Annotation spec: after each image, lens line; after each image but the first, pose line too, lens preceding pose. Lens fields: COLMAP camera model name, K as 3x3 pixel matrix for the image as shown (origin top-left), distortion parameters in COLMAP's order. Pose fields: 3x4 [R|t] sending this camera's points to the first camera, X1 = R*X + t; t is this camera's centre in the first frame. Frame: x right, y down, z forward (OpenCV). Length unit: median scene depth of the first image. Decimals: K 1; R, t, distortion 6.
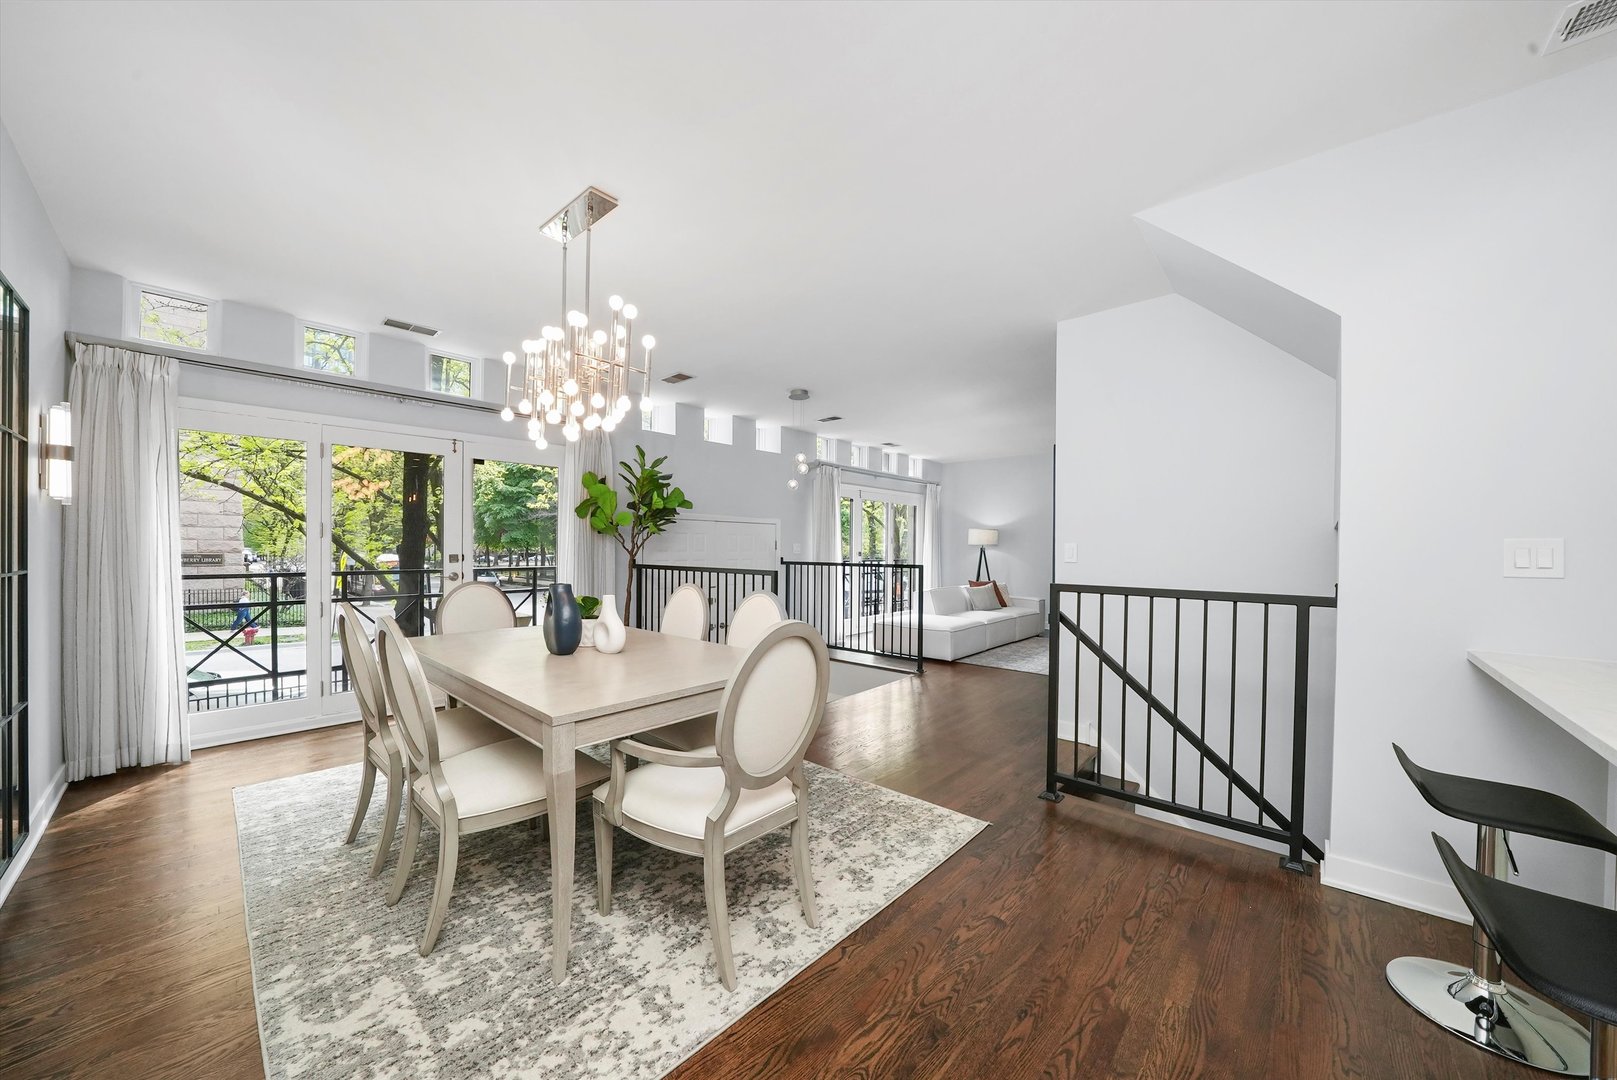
lens RADIAL K [[562.6, 0, 806.3], [0, 562.6, 551.8], [0, 0, 1]] dist [-0.019852, 0.000165]
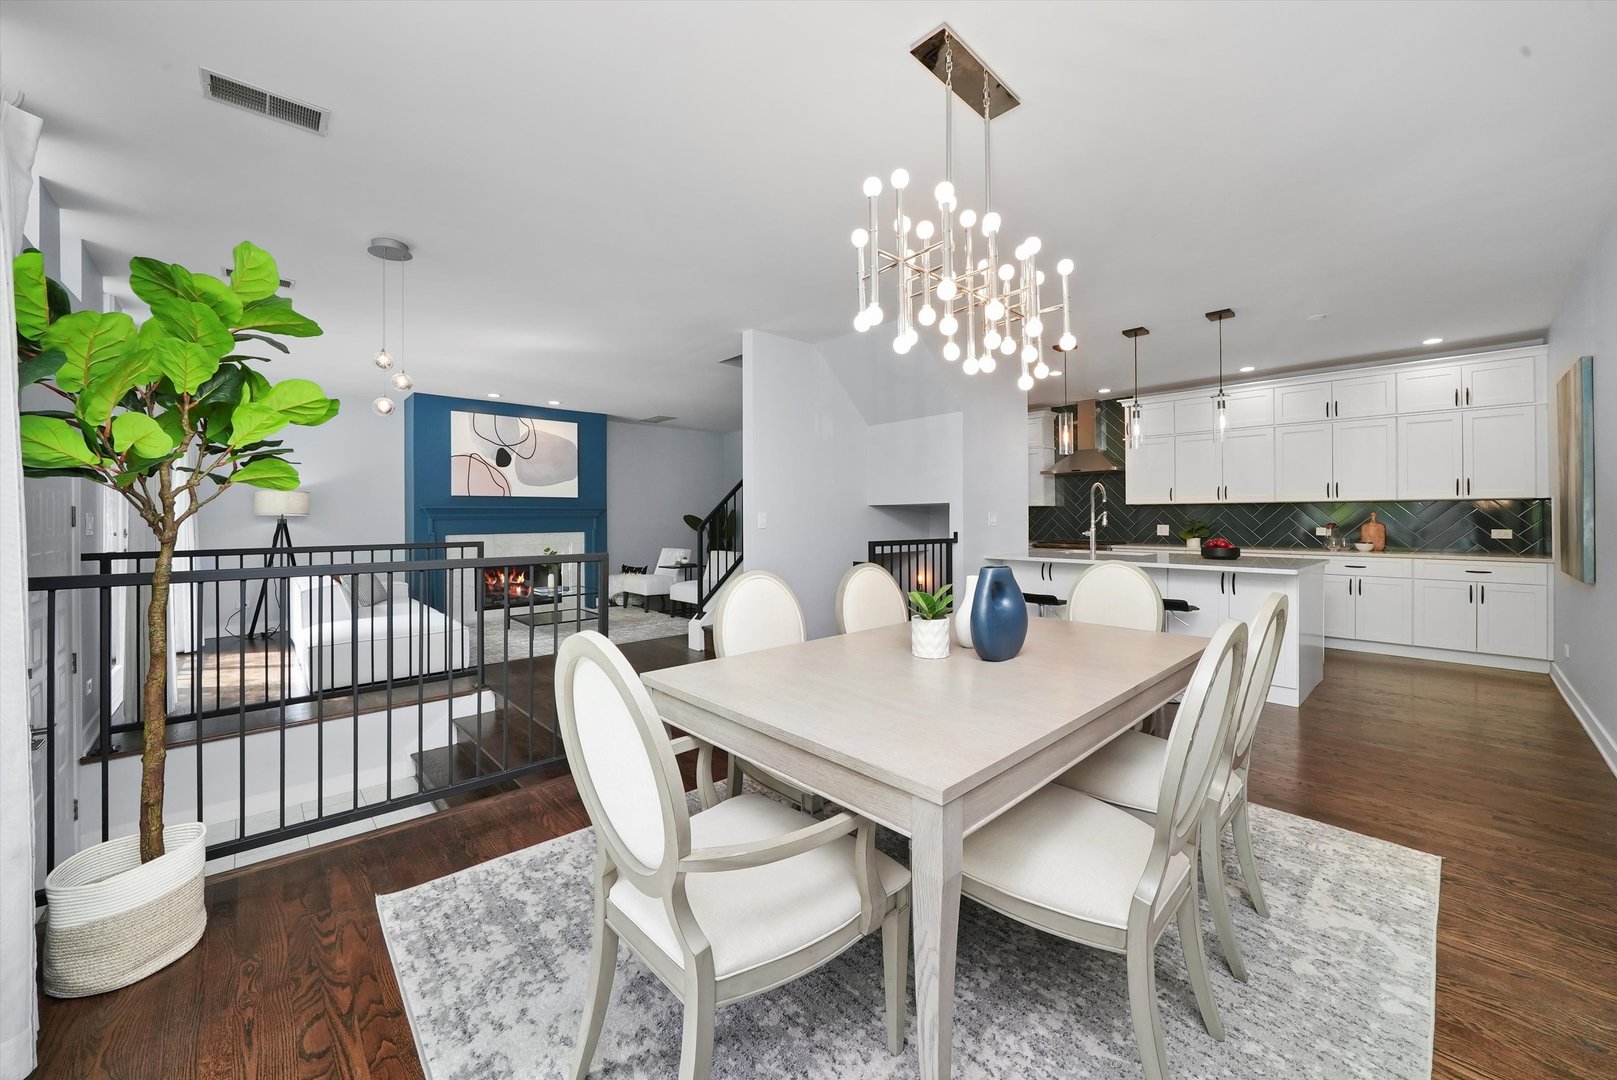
lens RADIAL K [[603.5, 0, 814.2], [0, 603.5, 515.0], [0, 0, 1]] dist [-0.017436, 0.002008]
pose [[0.075103, -0.002116, 0.997174, -0.748466], [0.012056, 0.999927, 0.001214, -0.009643], [-0.997103, 0.011931, 0.075123, 0.704352]]
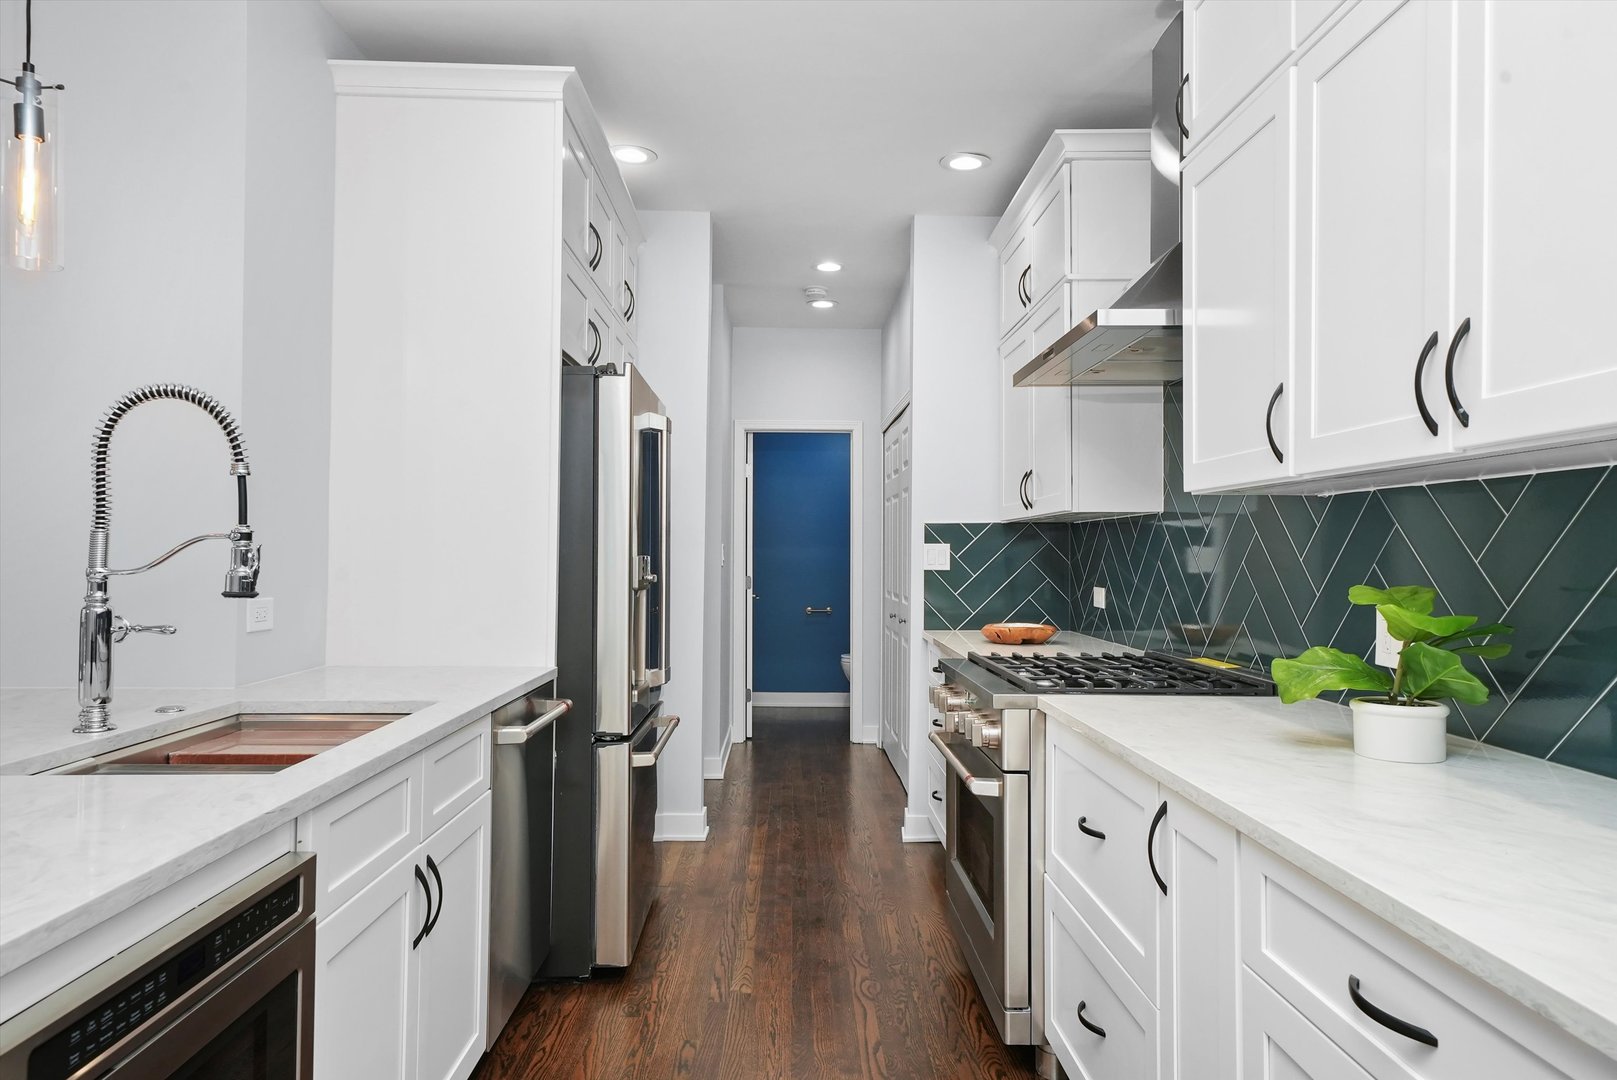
lens RADIAL K [[1048.1, 0, 797.8], [0, 1048.1, 540.7], [0, 0, 1]] dist [0.020132, 0.003501]
pose [[0.727590, 0.008137, 0.685964, 0.491243], [0.003459, 0.999873, -0.015529, 0.007294], [-0.686003, 0.013671, 0.727470, -0.346402]]
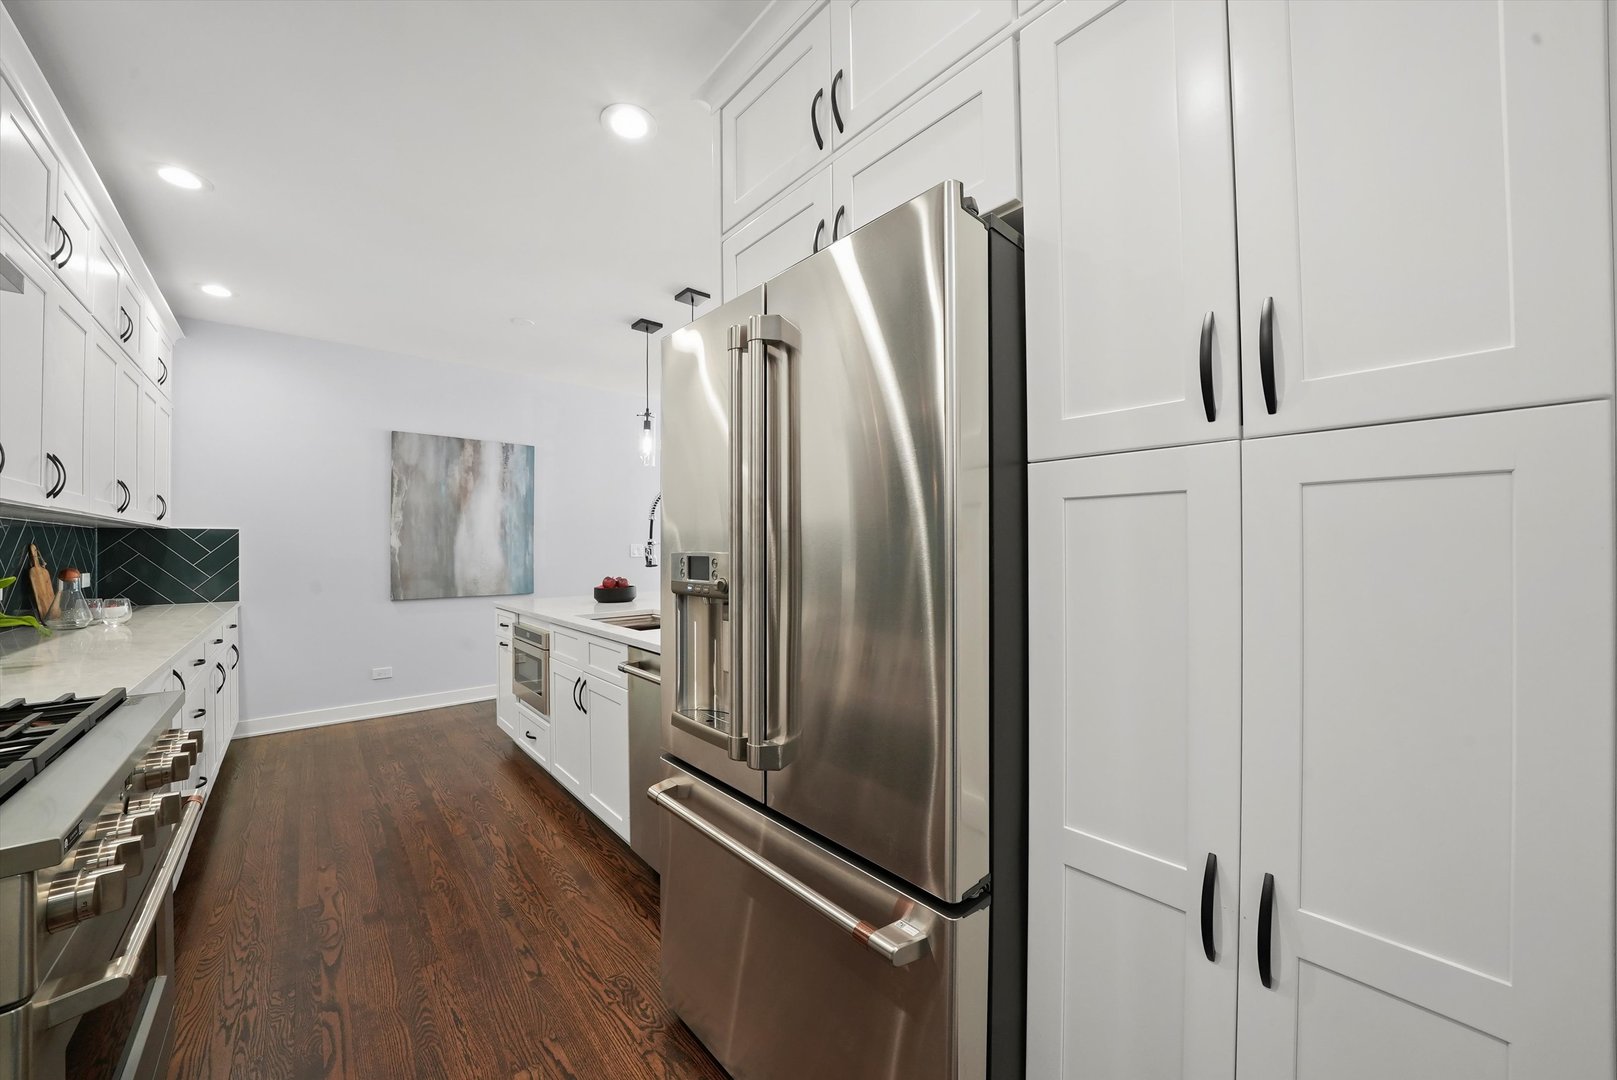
lens RADIAL K [[584.1, 0, 805.4], [0, 584.1, 546.8], [0, 0, 1]] dist [-0.024016, 0.002868]
pose [[-0.107732, -0.006569, -0.994158, 1.279752], [-0.002958, 0.999976, -0.006287, 0.005258], [0.994176, 0.002263, -0.107749, 0.411596]]
